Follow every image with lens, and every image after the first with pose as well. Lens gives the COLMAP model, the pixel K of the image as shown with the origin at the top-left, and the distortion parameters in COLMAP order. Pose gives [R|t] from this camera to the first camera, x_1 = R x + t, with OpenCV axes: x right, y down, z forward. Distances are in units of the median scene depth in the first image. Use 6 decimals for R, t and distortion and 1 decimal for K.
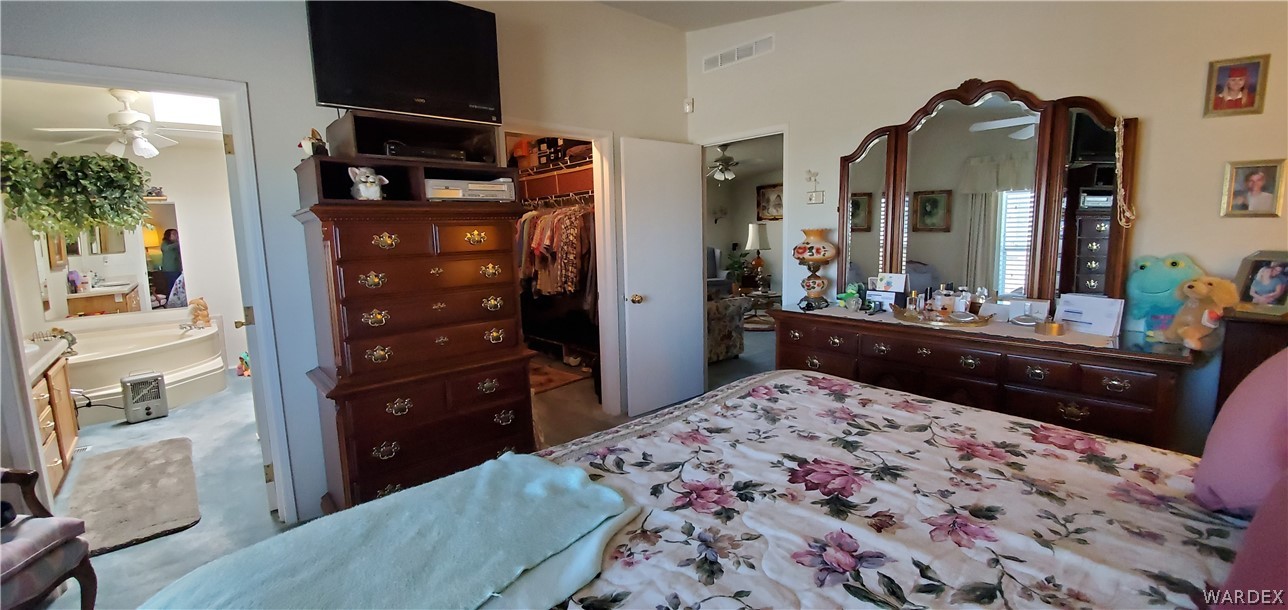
lens RADIAL K [[511.6, 0, 642.8], [0, 511.6, 290.9], [0, 0, 1]] dist [0.011216, -0.016931]
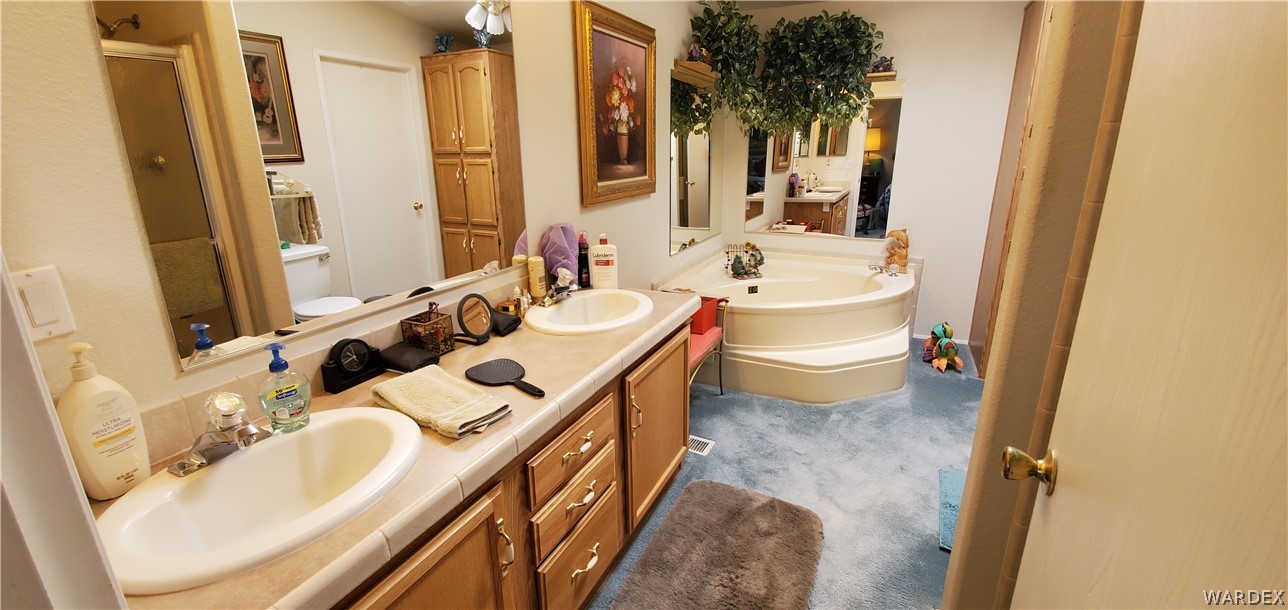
lens RADIAL K [[511.6, 0, 642.8], [0, 511.6, 290.9], [0, 0, 1]] dist [0.011216, -0.016931]
pose [[0.375859, 0.268149, -0.887033, -0.412101], [-0.112528, 0.963342, 0.243536, -0.037777], [0.919819, 0.008281, 0.392255, 0.462076]]
